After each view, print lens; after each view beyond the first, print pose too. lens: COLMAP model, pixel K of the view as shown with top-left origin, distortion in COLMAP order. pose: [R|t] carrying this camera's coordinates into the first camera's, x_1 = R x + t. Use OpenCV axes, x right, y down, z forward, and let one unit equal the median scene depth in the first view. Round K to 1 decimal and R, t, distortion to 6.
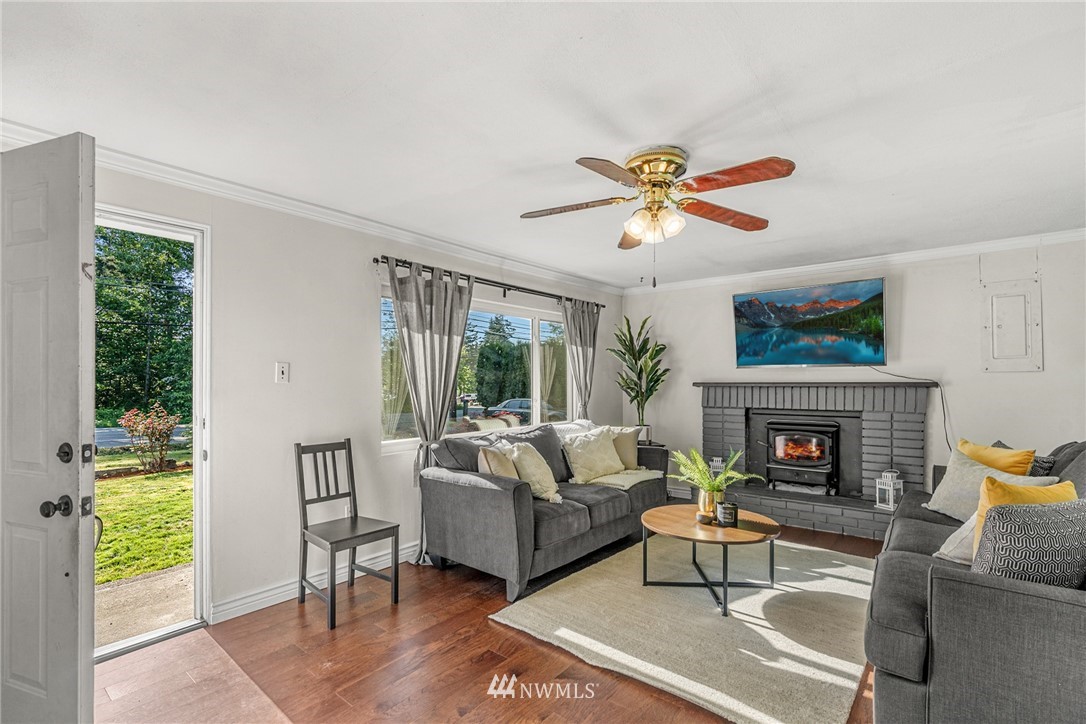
lens RADIAL K [[497.7, 0, 542.2], [0, 497.7, 376.6], [0, 0, 1]] dist [0.000305, 0.000020]
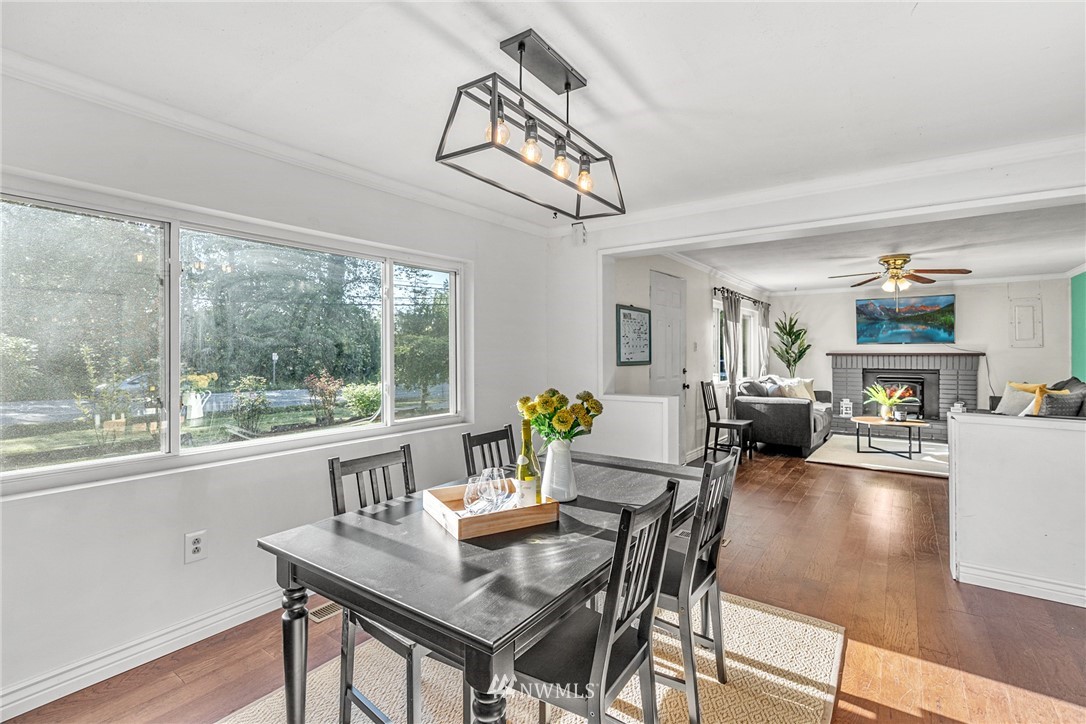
lens RADIAL K [[497.7, 0, 537.3], [0, 497.7, 348.6], [0, 0, 1]] dist [0.000305, 0.000020]
pose [[0.998841, 0.006540, 0.047689, -0.844261], [-0.006272, 0.999964, -0.005759, 0.015065], [-0.047725, 0.005453, 0.998846, -0.671014]]
